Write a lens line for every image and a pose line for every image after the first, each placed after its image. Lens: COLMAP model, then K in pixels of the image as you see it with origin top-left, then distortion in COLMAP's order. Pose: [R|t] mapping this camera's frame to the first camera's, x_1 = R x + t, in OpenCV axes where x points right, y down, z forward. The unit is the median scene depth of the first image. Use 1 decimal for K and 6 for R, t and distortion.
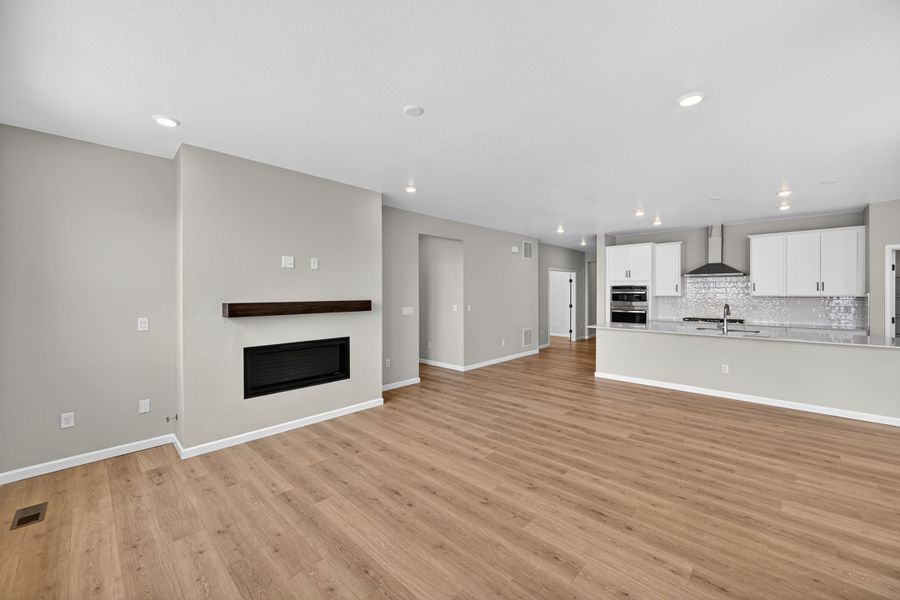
lens RADIAL K [[353.9, 0, 451.4], [0, 353.9, 293.7], [0, 0, 1]] dist [0.002897, 0.000322]
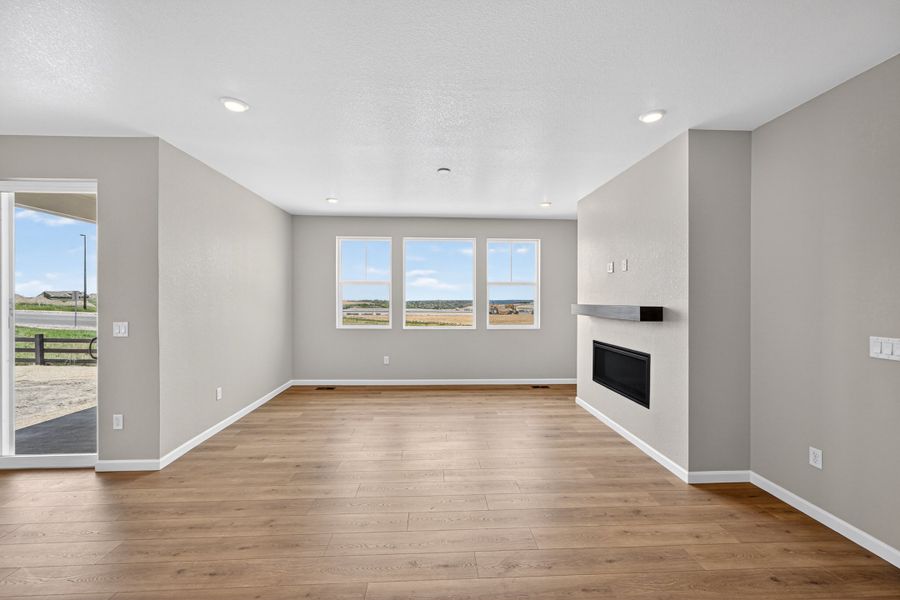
lens RADIAL K [[353.9, 0, 451.4], [0, 353.9, 296.3], [0, 0, 1]] dist [0.002897, 0.000322]
pose [[-0.687708, -0.002867, -0.725982, 0.531824], [-0.001153, 0.999995, -0.002858, -0.000276], [0.725987, -0.001129, -0.687708, 1.159965]]
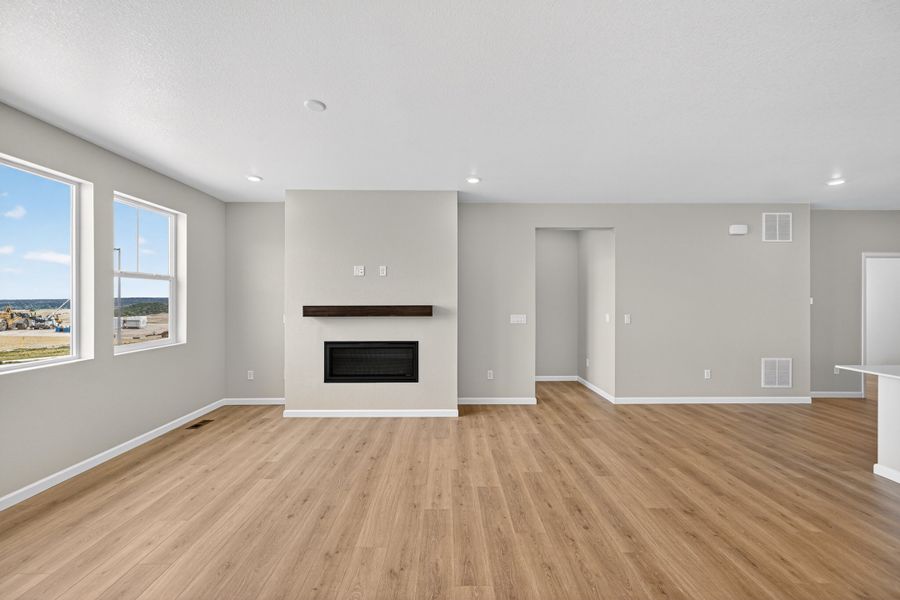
lens RADIAL K [[353.9, 0, 448.1], [0, 353.9, 298.5], [0, 0, 1]] dist [0.002897, 0.000322]
pose [[0.695699, 0.002057, -0.718331, 0.474828], [-0.003447, 0.999994, -0.000474, -0.000236], [0.718326, 0.002806, 0.695701, 0.341240]]
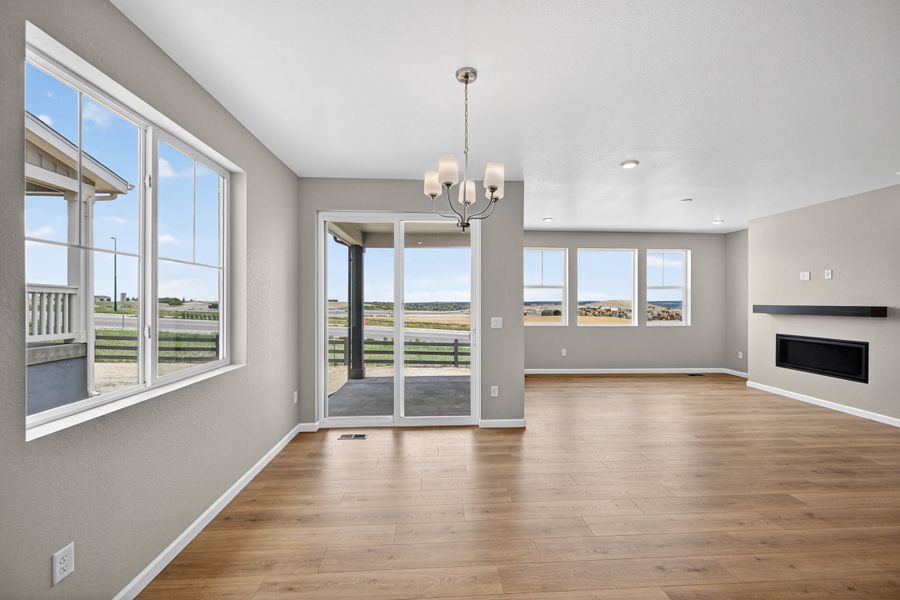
lens RADIAL K [[353.9, 0, 448.9], [0, 353.9, 299.7], [0, 0, 1]] dist [0.002897, 0.000322]
pose [[-0.684909, 0.001753, -0.728626, 1.206908], [0.000803, 0.999998, 0.001651, -0.002099], [0.728628, 0.000546, -0.684910, 0.786041]]
